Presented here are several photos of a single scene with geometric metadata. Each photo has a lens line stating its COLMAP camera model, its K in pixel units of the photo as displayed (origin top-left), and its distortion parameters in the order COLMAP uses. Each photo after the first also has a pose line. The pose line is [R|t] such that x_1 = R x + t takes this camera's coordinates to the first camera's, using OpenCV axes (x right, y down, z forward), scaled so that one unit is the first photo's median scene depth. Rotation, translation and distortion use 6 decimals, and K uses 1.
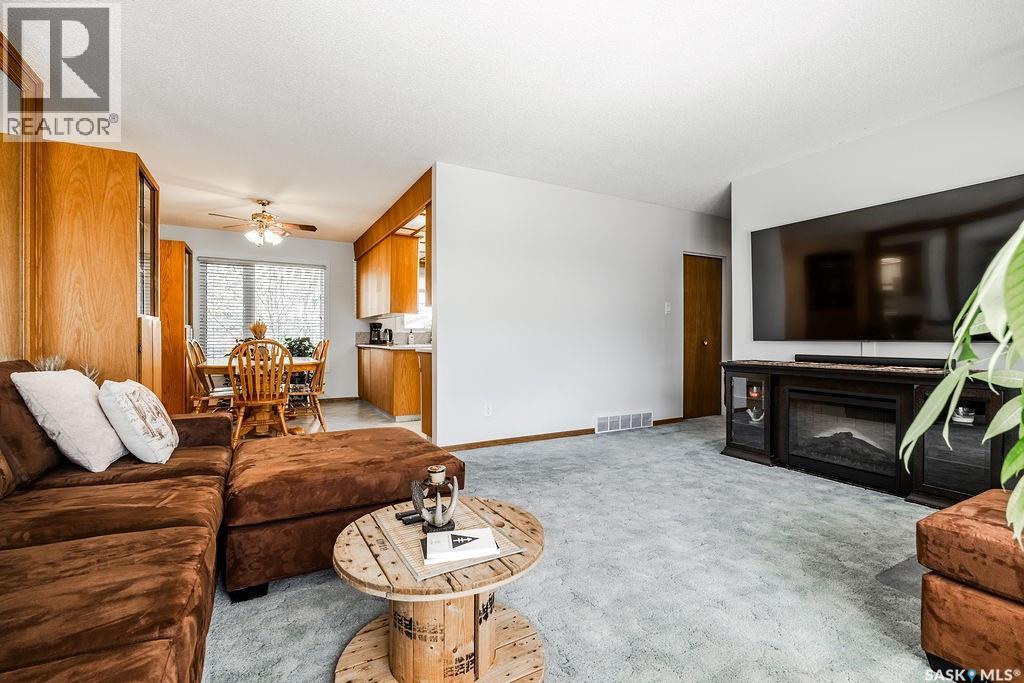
lens RADIAL K [[449.2, 0, 512.8], [0, 449.2, 341.0], [0, 0, 1]] dist [-0.003568, 0.000113]
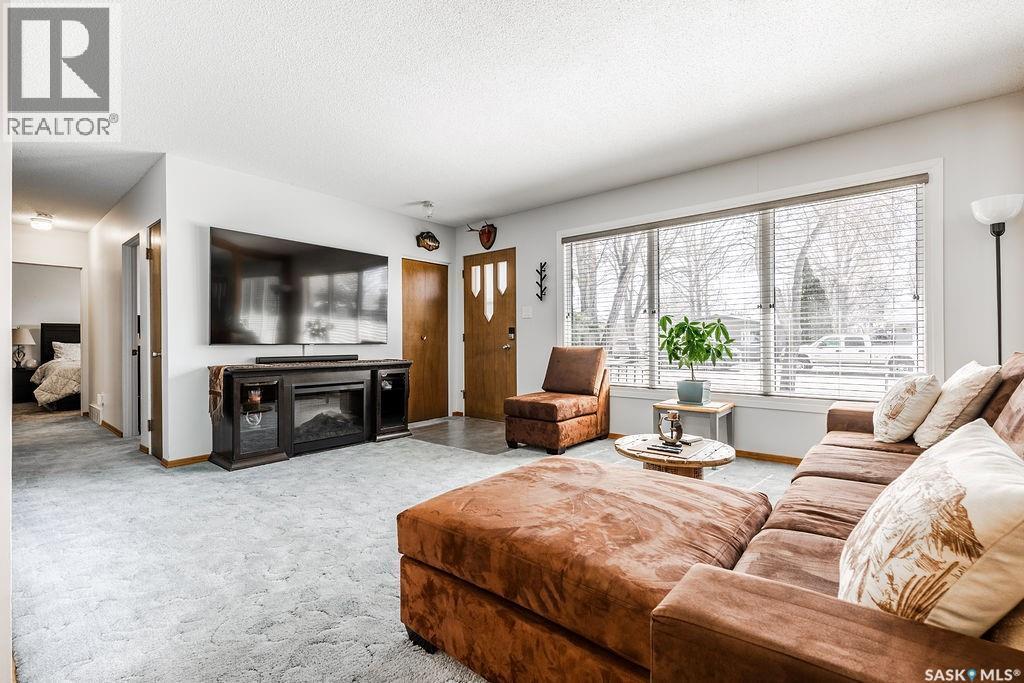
lens RADIAL K [[449.2, 0, 513.5], [0, 449.2, 342.4], [0, 0, 1]] dist [-0.003568, 0.000113]
pose [[-0.366047, 0.003435, 0.930590, -0.683343], [0.006409, 0.999979, -0.001170, -0.000379], [-0.930574, 0.005536, -0.366061, 0.949238]]
